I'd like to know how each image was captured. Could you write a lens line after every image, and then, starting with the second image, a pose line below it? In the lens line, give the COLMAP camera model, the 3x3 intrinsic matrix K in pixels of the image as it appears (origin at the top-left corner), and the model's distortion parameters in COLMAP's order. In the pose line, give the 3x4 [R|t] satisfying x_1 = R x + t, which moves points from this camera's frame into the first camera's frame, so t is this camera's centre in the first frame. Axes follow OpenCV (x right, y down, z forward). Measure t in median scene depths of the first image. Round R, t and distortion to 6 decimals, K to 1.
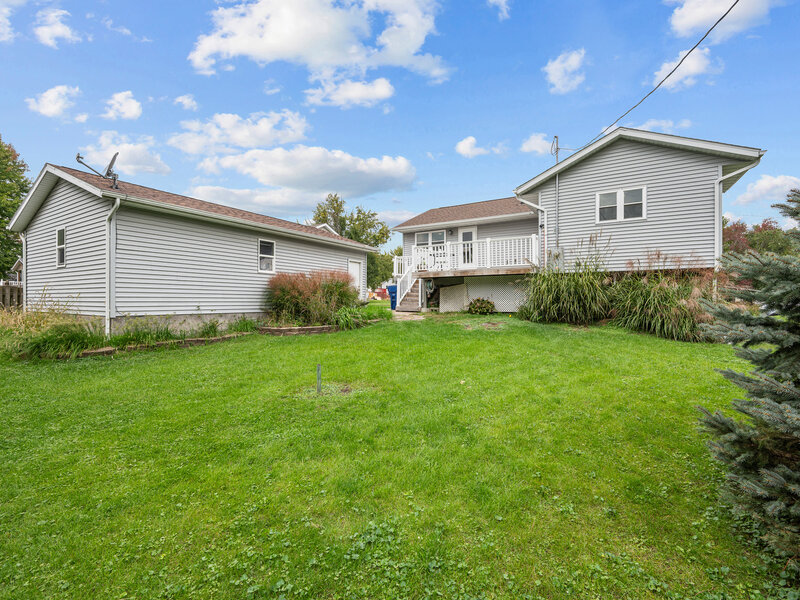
lens RADIAL K [[362.9, 0, 399.1], [0, 362.9, 297.1], [0, 0, 1]] dist [0.000312, -0.000414]
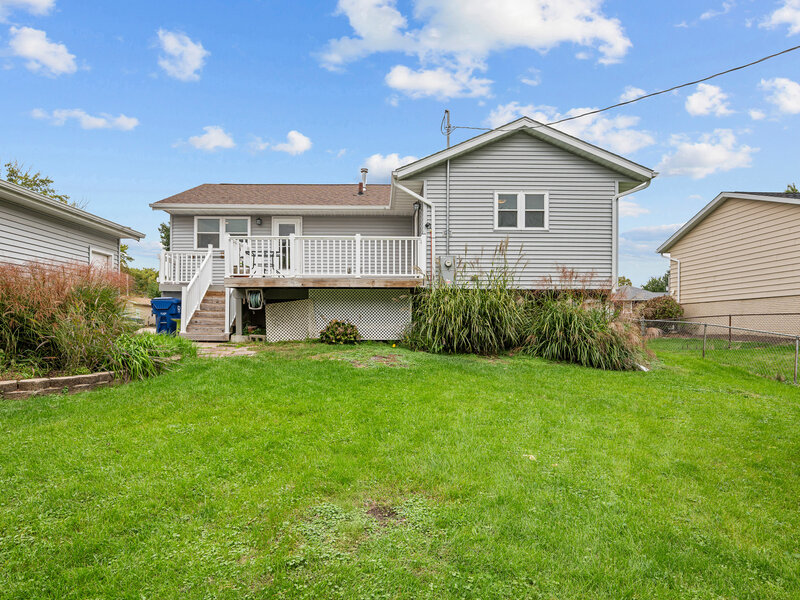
lens RADIAL K [[478.8, 0, 398.9], [0, 478.8, 322.5], [0, 0, 1]] dist [-0.000643, -0.001380]
pose [[0.839384, 0.005429, 0.543512, -0.202626], [-0.008593, 0.999958, 0.003283, 0.003020], [-0.543472, -0.007426, 0.839395, 0.202217]]
